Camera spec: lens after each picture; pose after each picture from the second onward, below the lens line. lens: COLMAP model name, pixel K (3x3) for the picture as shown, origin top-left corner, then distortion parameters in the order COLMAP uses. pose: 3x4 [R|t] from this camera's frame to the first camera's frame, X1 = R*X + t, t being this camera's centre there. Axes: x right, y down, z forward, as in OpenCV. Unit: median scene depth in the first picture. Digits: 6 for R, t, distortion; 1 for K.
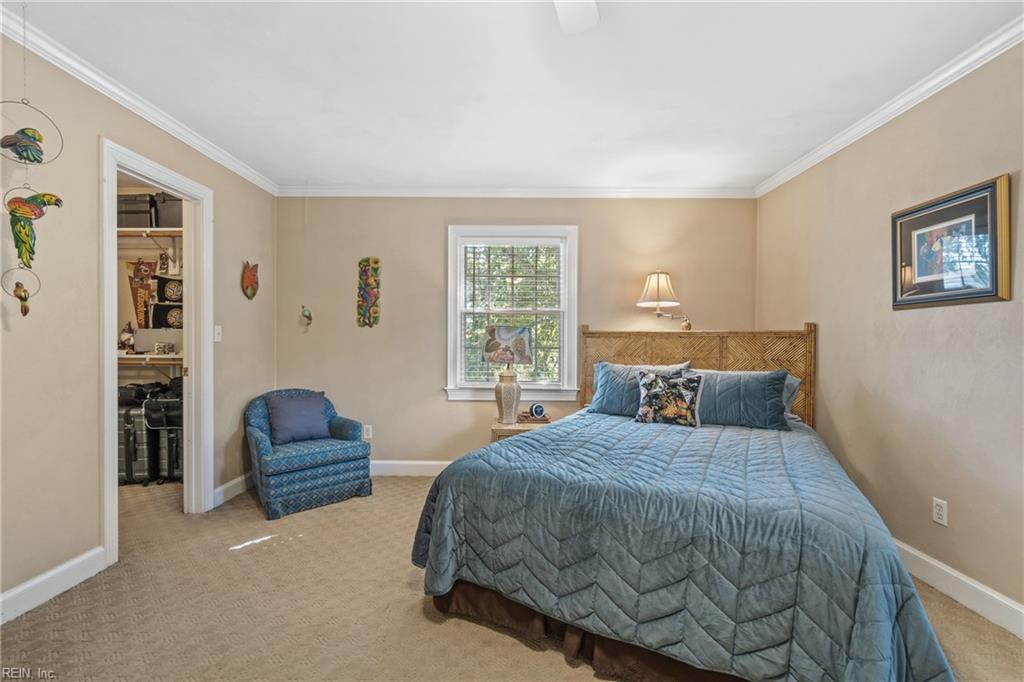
lens RADIAL K [[443.2, 0, 513.1], [0, 443.2, 346.6], [0, 0, 1]] dist [-0.006986, 0.001619]
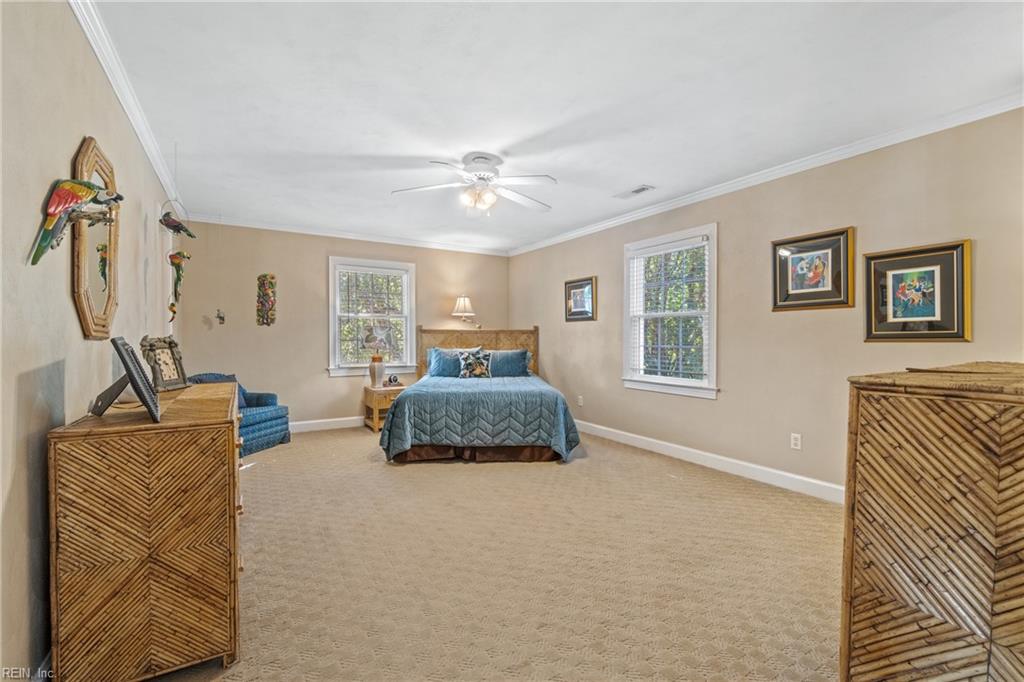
lens RADIAL K [[443.2, 0, 511.8], [0, 443.2, 338.7], [0, 0, 1]] dist [-0.006986, 0.001619]
pose [[0.841772, -0.008985, 0.539758, -0.529482], [0.011155, 0.999937, -0.000751, 0.005774], [-0.539718, 0.006653, 0.841820, -0.670155]]
